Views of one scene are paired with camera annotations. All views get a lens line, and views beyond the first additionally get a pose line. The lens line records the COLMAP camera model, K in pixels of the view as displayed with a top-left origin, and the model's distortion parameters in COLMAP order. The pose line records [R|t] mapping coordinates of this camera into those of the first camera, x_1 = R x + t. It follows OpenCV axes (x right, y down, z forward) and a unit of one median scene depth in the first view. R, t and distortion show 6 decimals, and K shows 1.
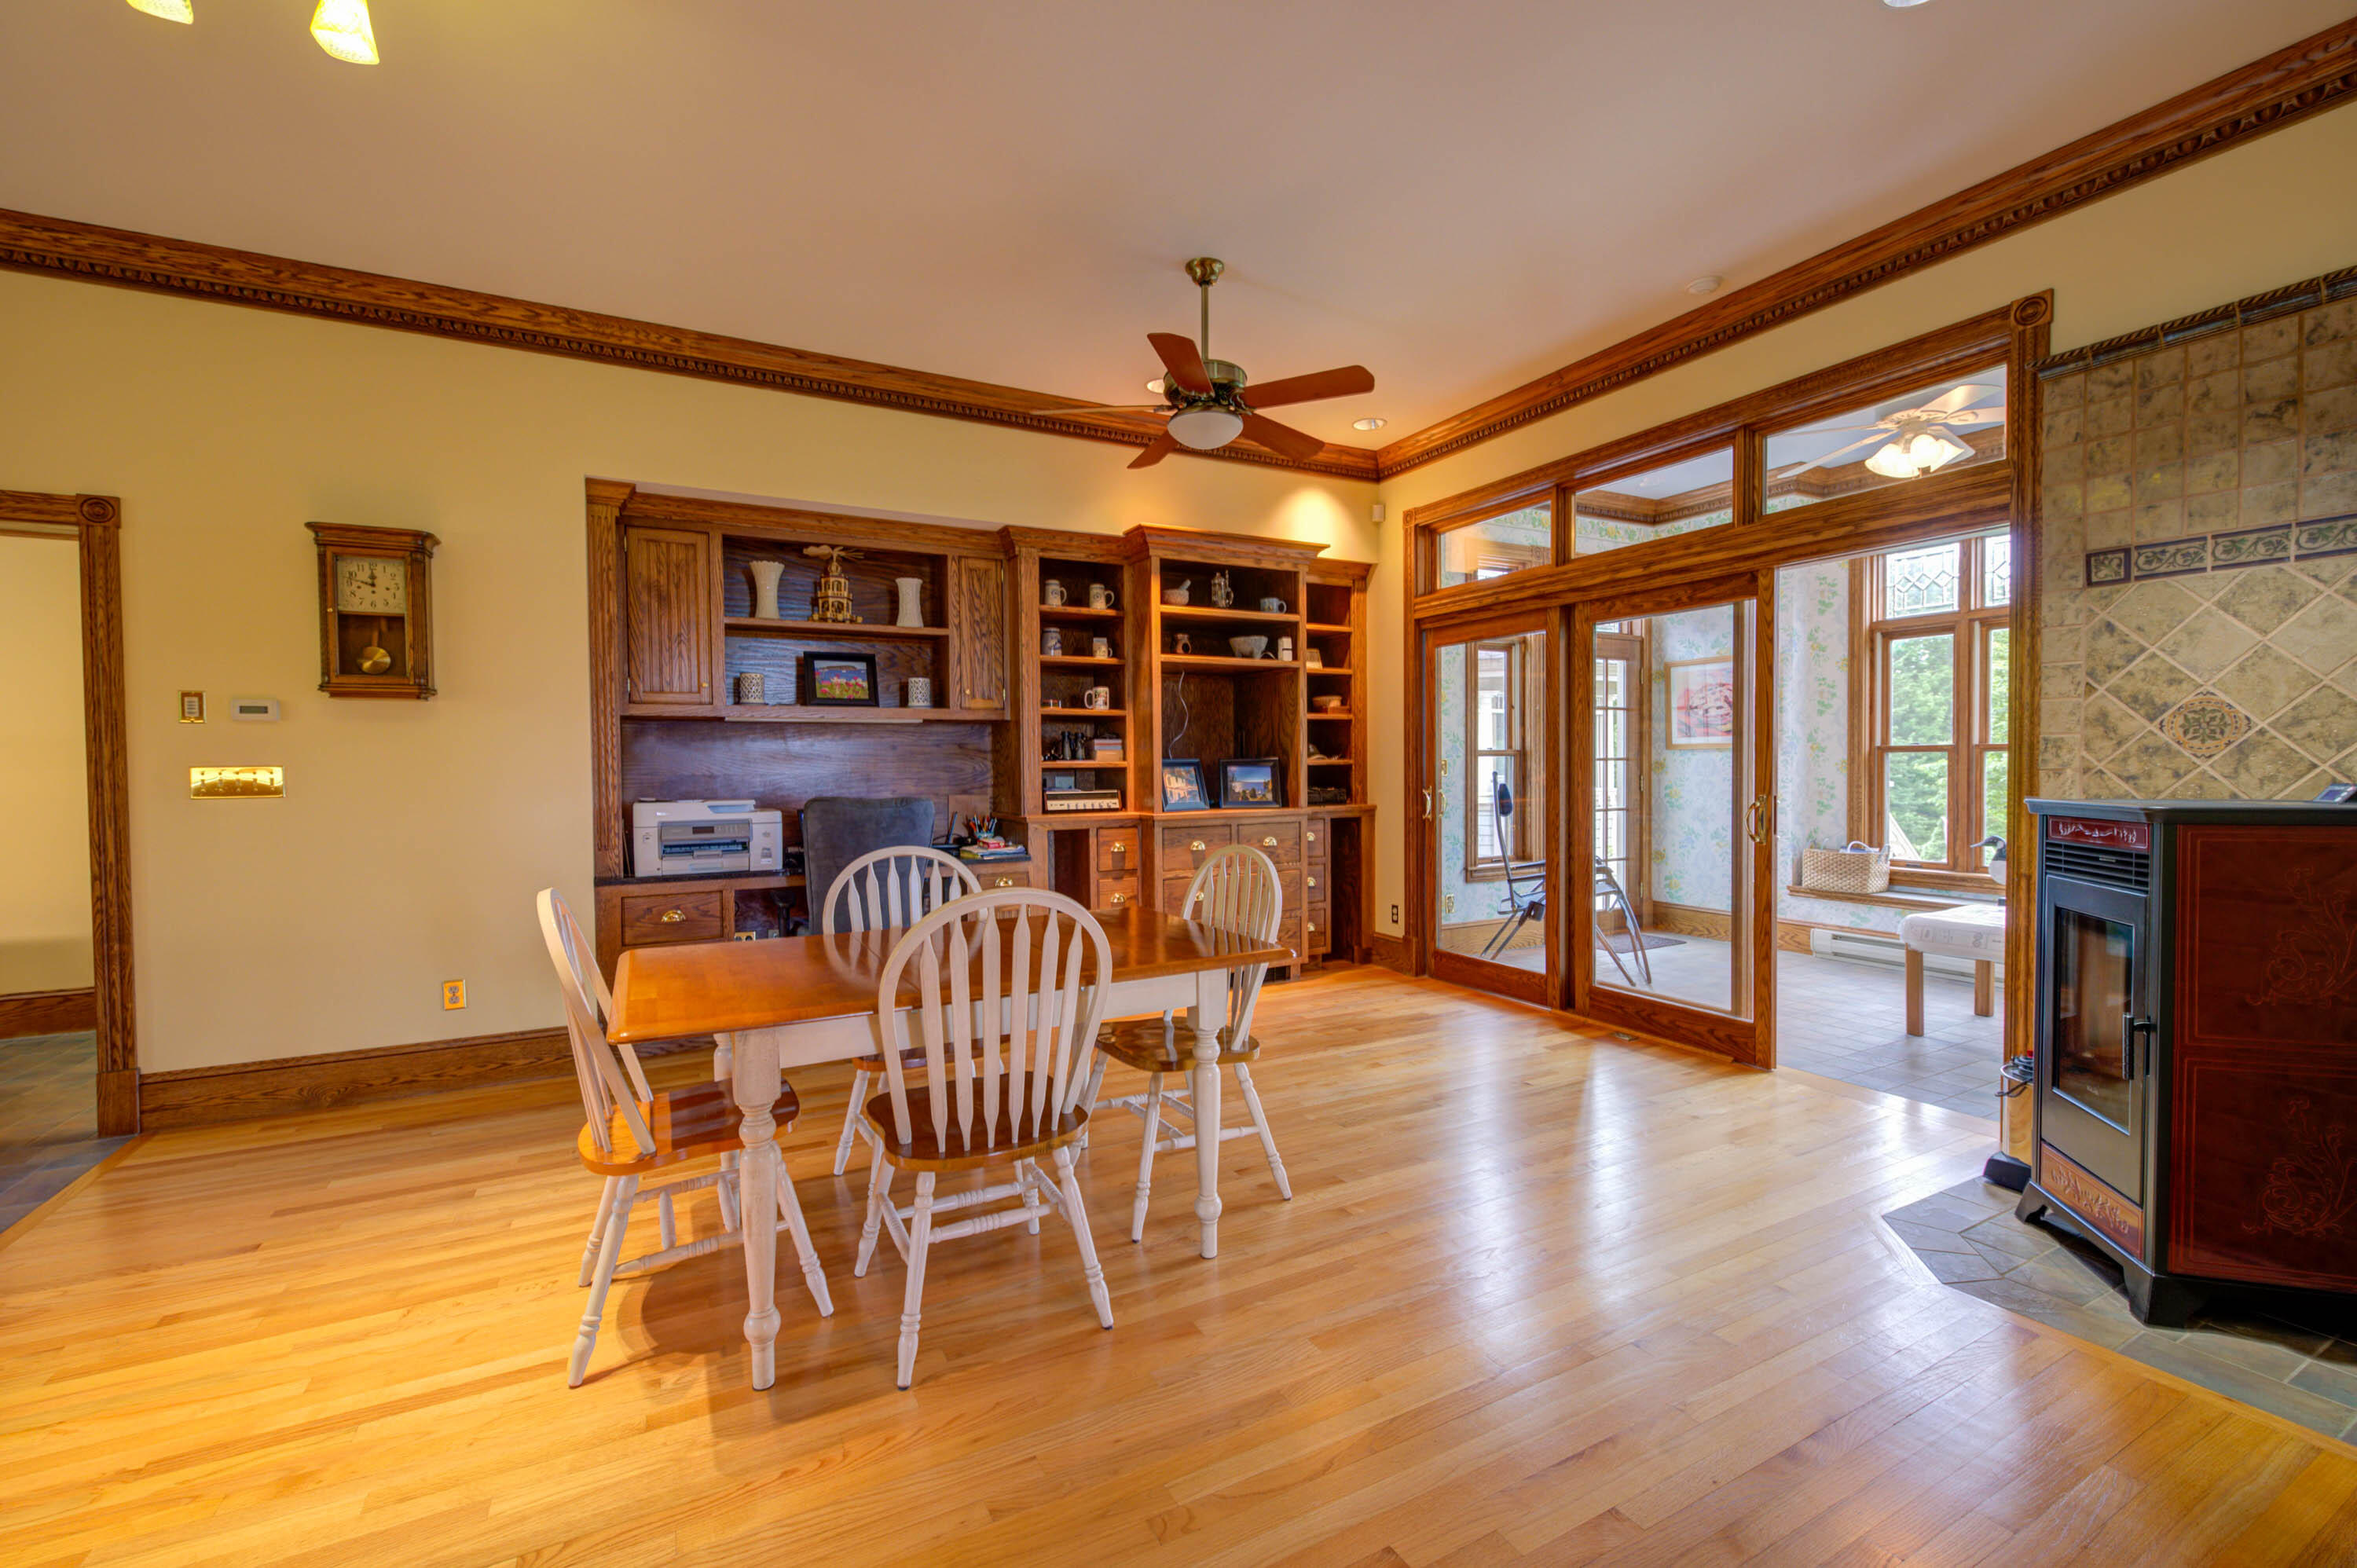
lens RADIAL K [[979.2, 0, 1176.3], [0, 979.2, 784.0], [0, 0, 1]] dist [-0.000792, -0.001642]
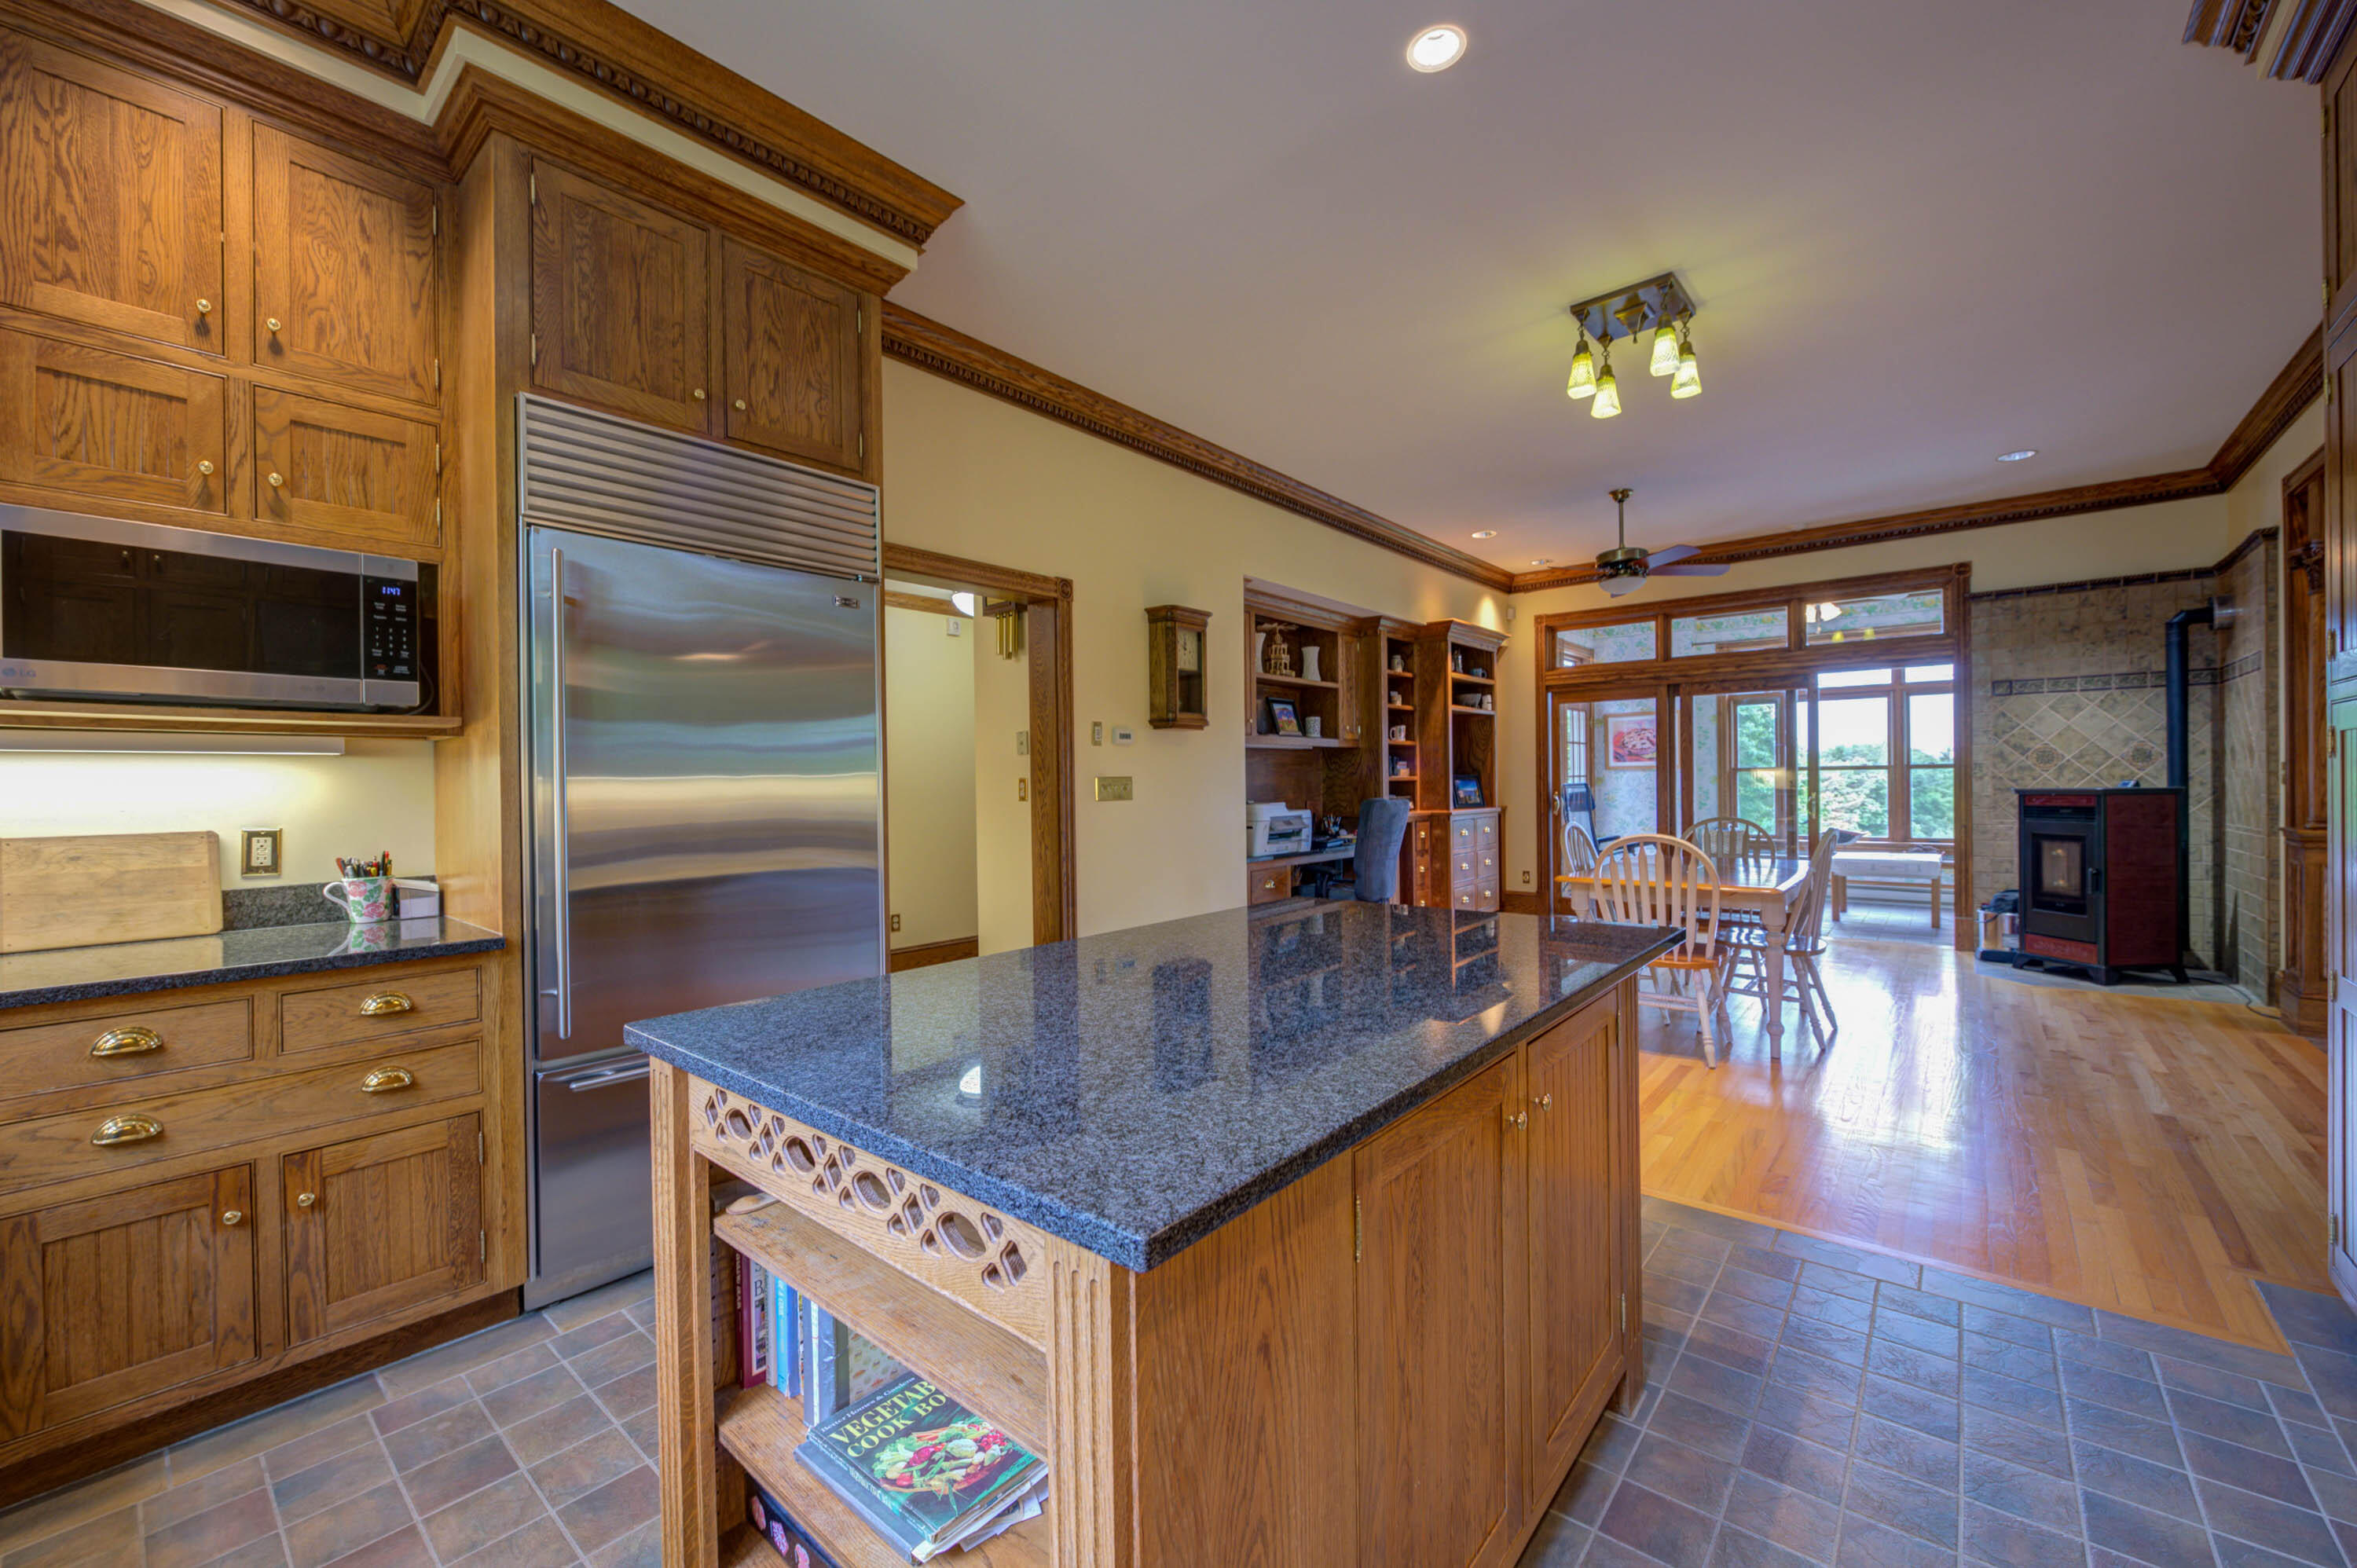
lens RADIAL K [[935.1, 0, 1172.9], [0, 935.1, 778.6], [0, 0, 1]] dist [-0.001125, -0.001608]
pose [[0.928425, -0.001980, 0.371514, -1.153385], [0.012471, 0.999588, -0.025837, 0.015207], [-0.371310, 0.028621, 0.928068, -0.207832]]
